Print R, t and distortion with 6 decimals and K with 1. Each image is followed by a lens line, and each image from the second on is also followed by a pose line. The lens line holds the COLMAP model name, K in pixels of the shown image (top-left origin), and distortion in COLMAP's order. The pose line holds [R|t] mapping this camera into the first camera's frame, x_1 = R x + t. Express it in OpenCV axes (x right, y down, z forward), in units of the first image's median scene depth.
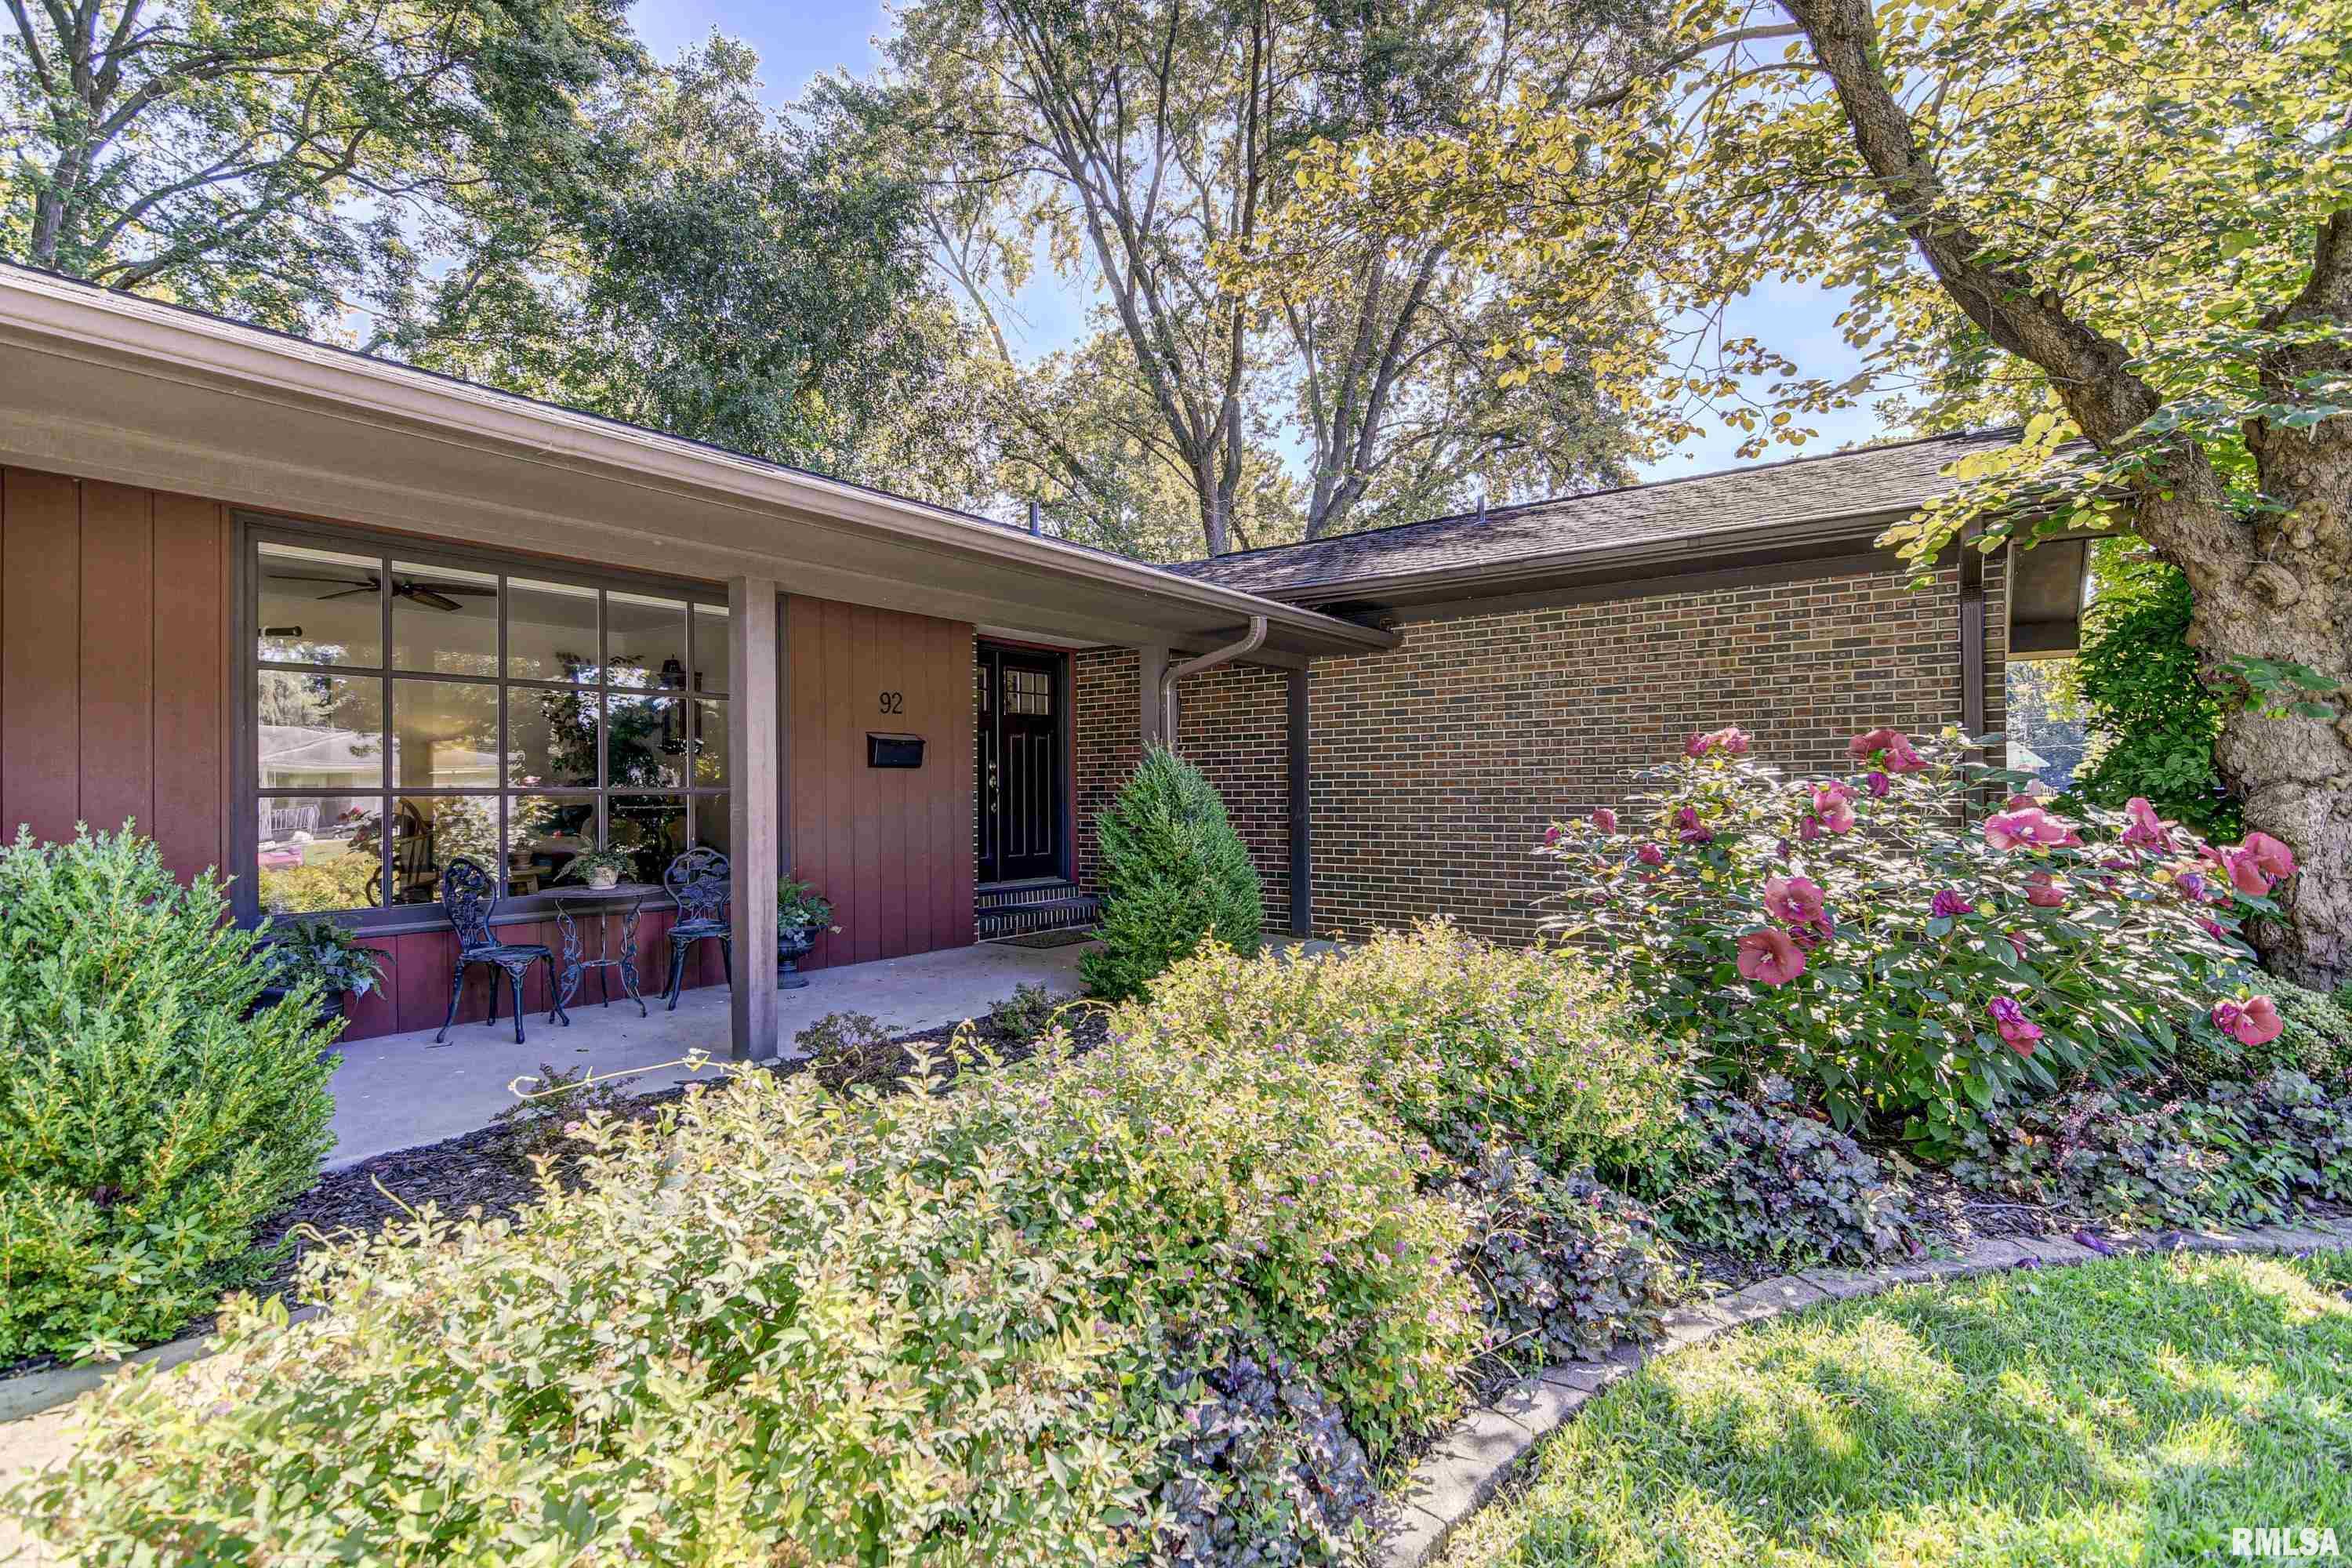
lens RADIAL K [[1125.8, 0, 1176.0], [0, 1125.8, 784.0], [0, 0, 1]] dist [-0.003315, -0.001565]
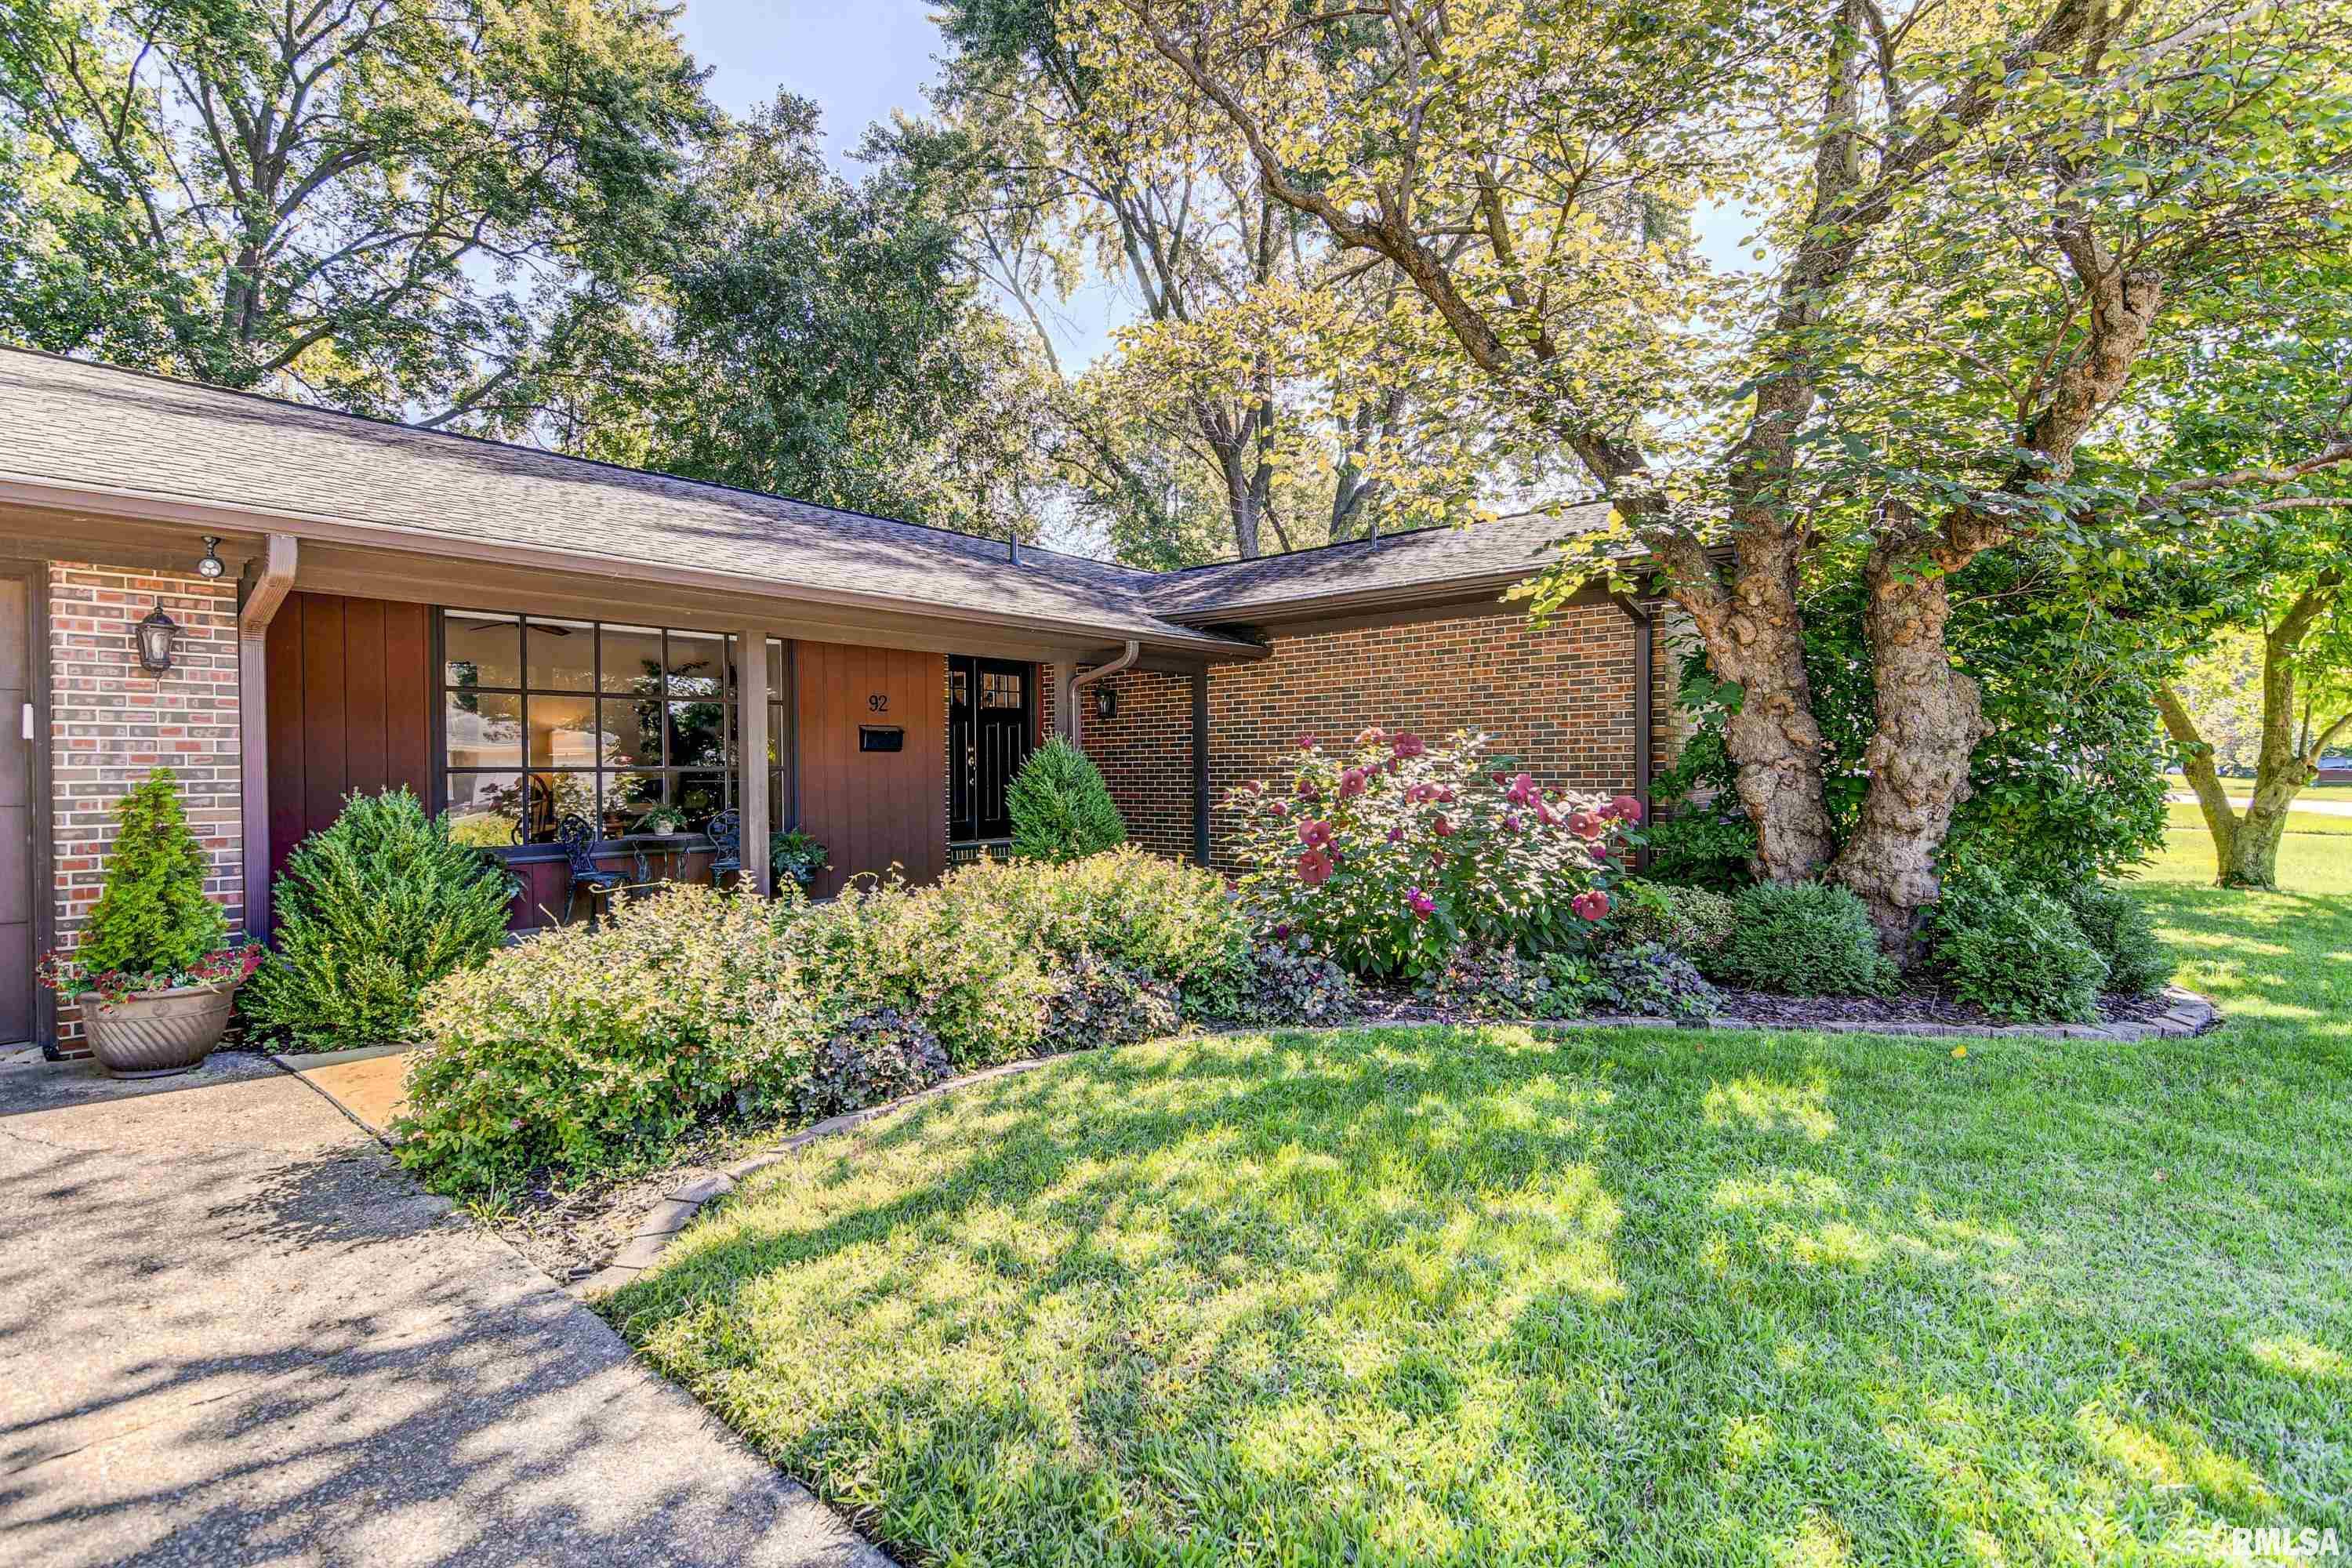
lens RADIAL K [[1125.8, 0, 1176.0], [0, 1125.8, 784.0], [0, 0, 1]] dist [-0.003315, -0.001565]
pose [[0.997251, 0.001143, -0.074089, 0.153799], [0.000350, 0.999797, 0.020137, -0.002067], [0.074097, -0.020108, 0.997048, -0.240071]]
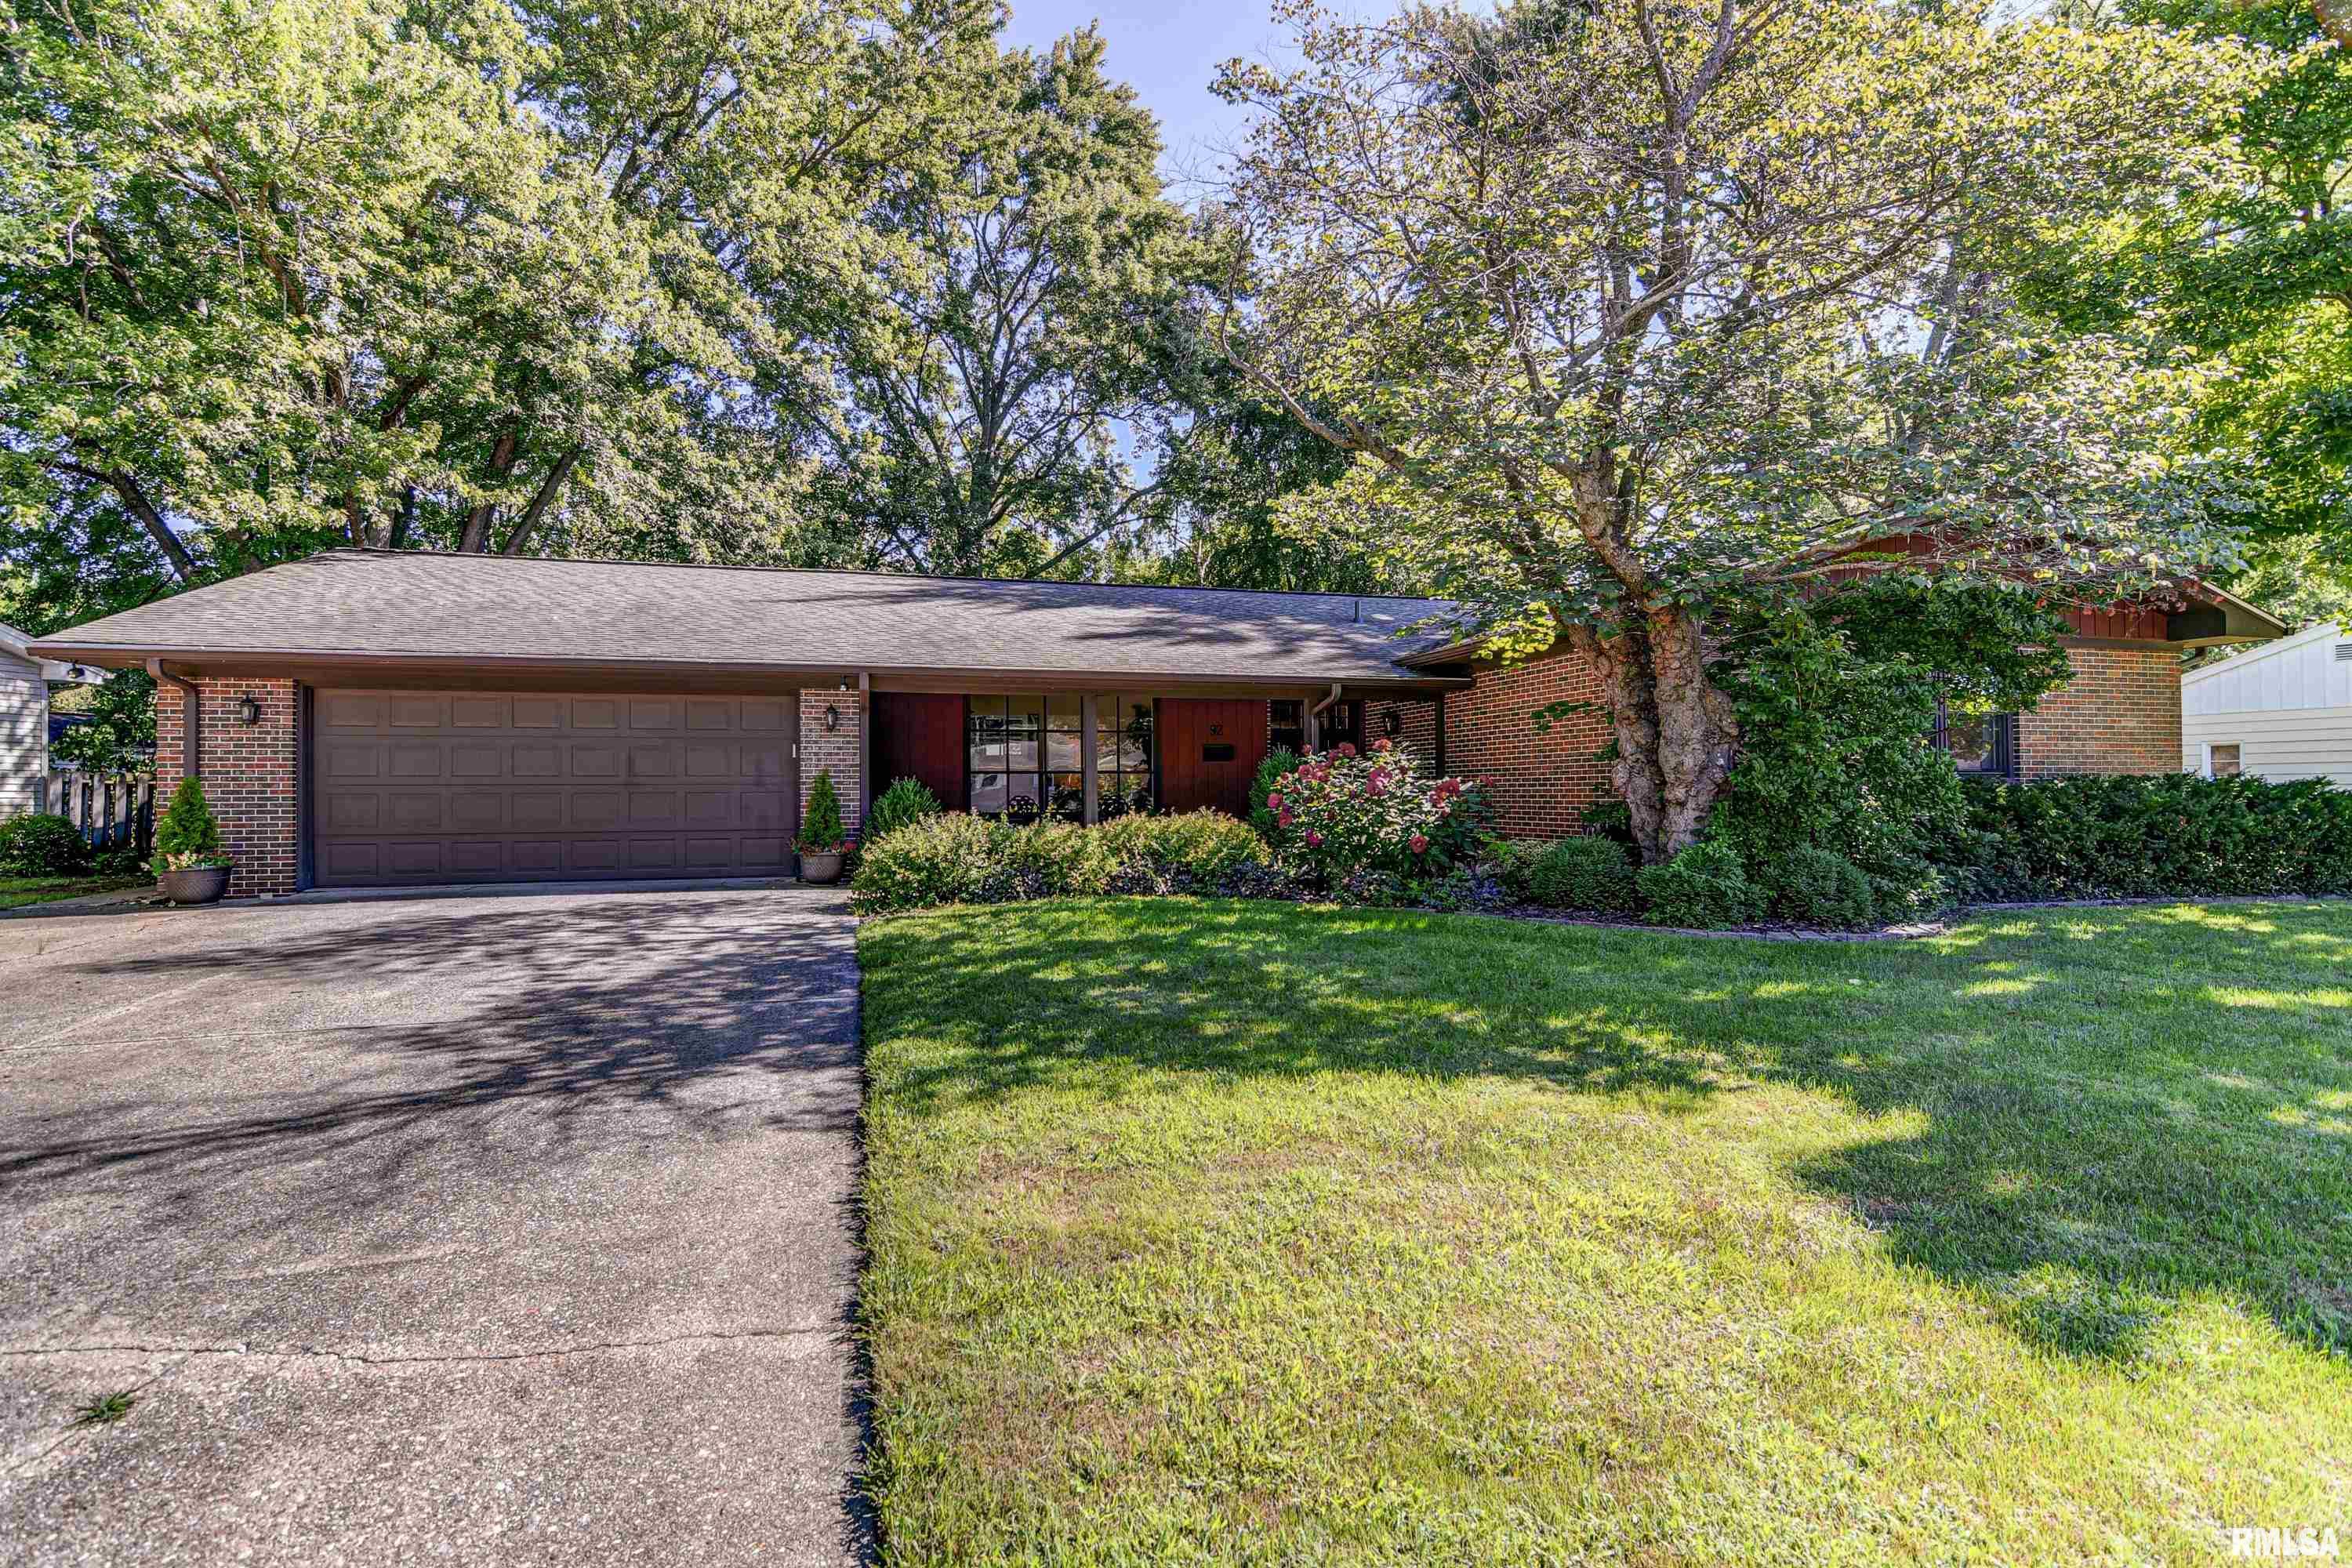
lens RADIAL K [[1125.8, 0, 1176.0], [0, 1125.8, 784.0], [0, 0, 1]] dist [-0.003315, -0.001565]
pose [[0.791291, -0.002456, -0.611435, 0.734075], [0.005021, 0.999984, 0.002481, 0.016565], [0.611420, -0.005033, 0.791290, -0.531007]]
